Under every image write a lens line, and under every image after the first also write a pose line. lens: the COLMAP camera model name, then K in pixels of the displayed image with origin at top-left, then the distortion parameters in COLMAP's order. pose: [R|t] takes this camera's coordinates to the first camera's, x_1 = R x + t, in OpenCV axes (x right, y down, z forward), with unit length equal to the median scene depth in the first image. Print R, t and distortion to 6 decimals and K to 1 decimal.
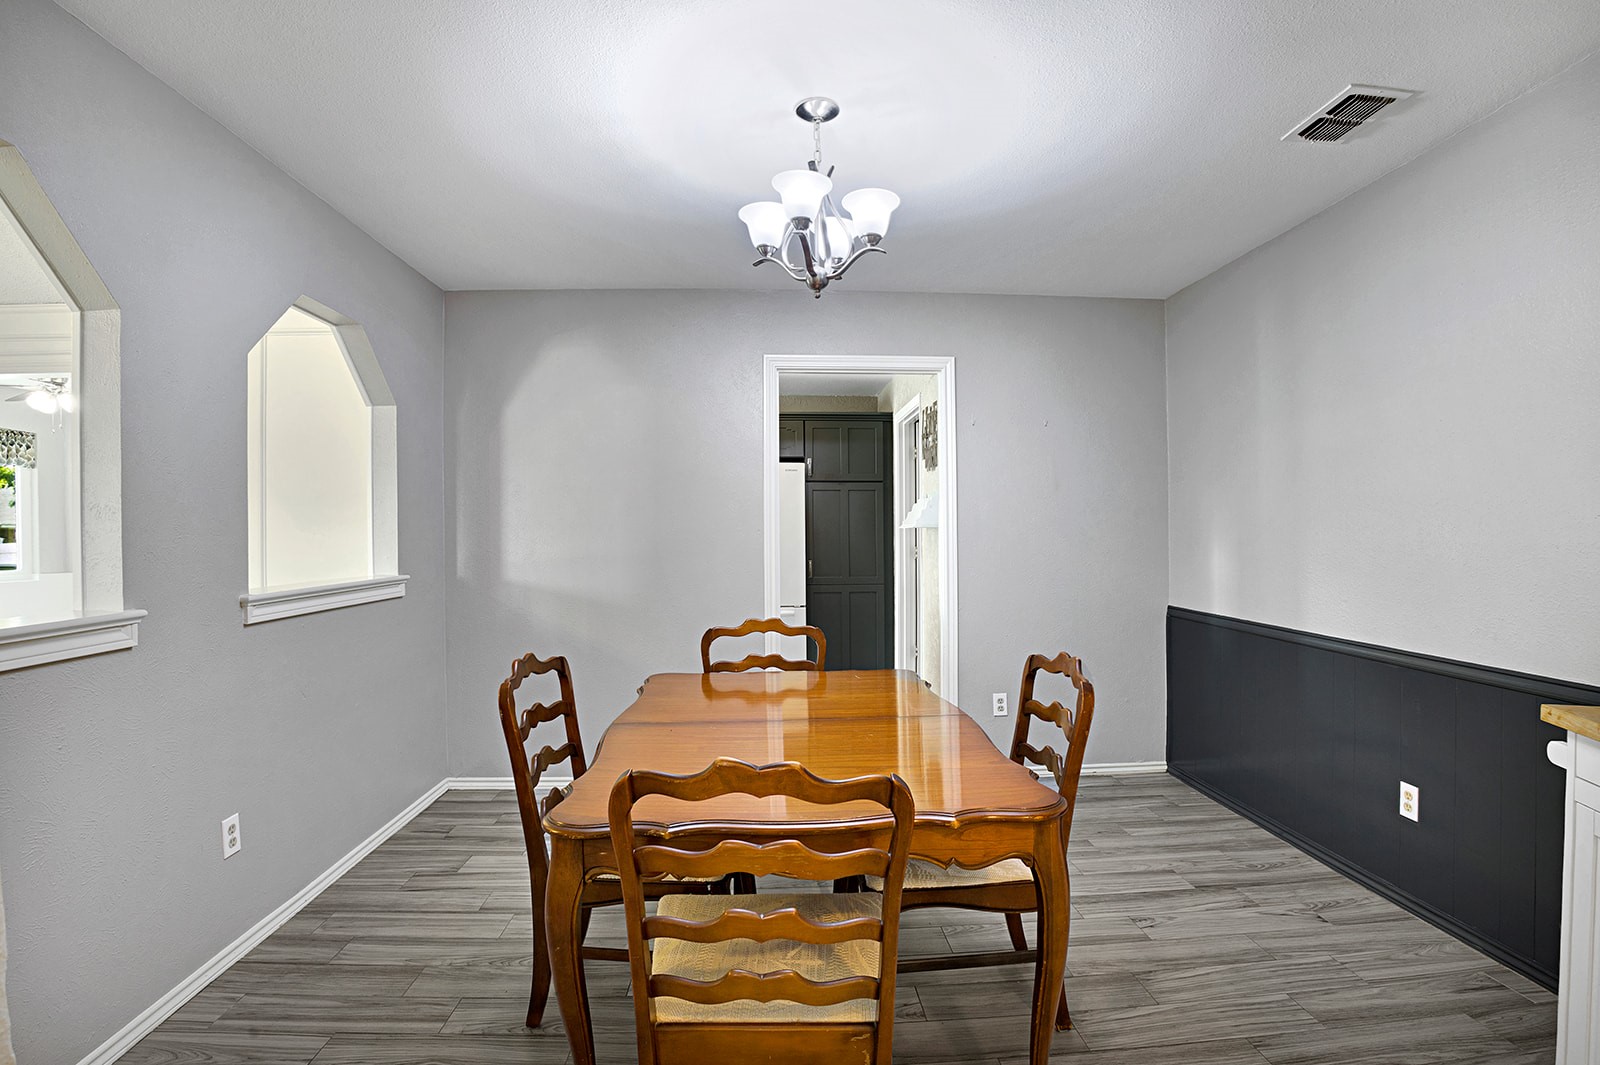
lens RADIAL K [[733.8, 0, 800.1], [0, 733.8, 543.3], [0, 0, 1]] dist [-0.108730, 0.018700]
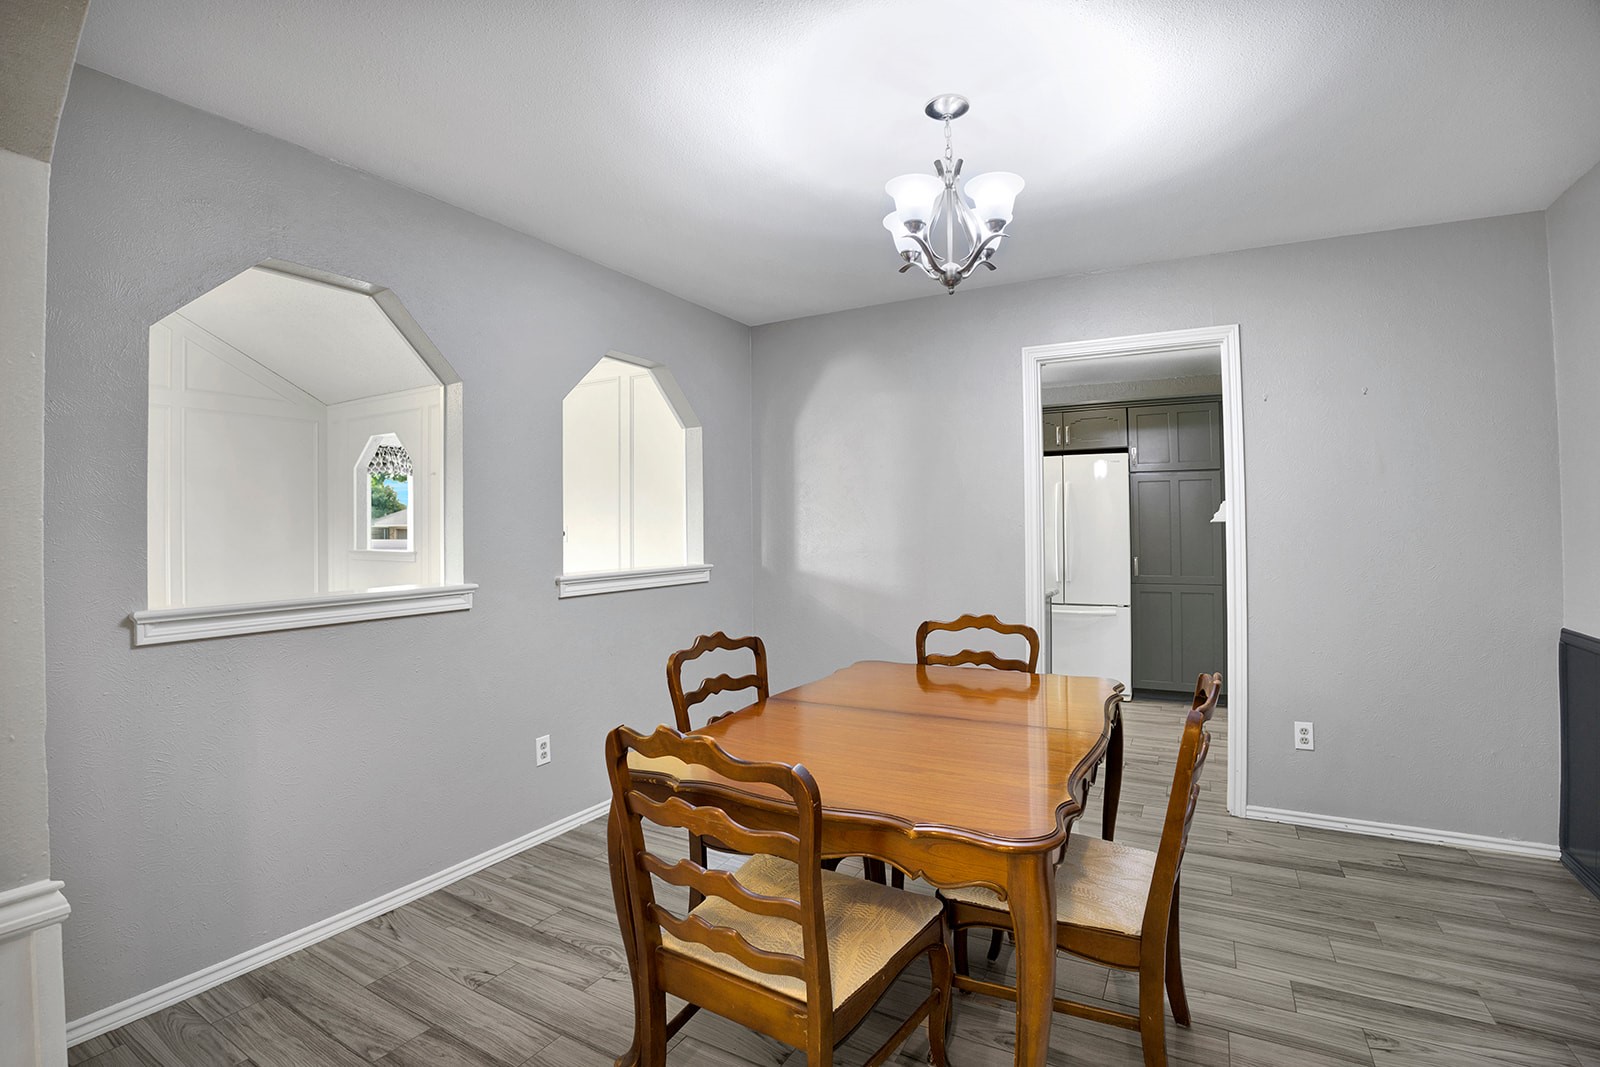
lens RADIAL K [[710.1, 0, 795.9], [0, 710.1, 531.2], [0, 0, 1]] dist [-0.085039, 0.011555]
pose [[0.843873, -0.000043, -0.536543, 0.267827], [-0.003815, 0.999974, -0.006081, -0.006121], [0.536529, 0.007178, 0.843851, 0.051398]]
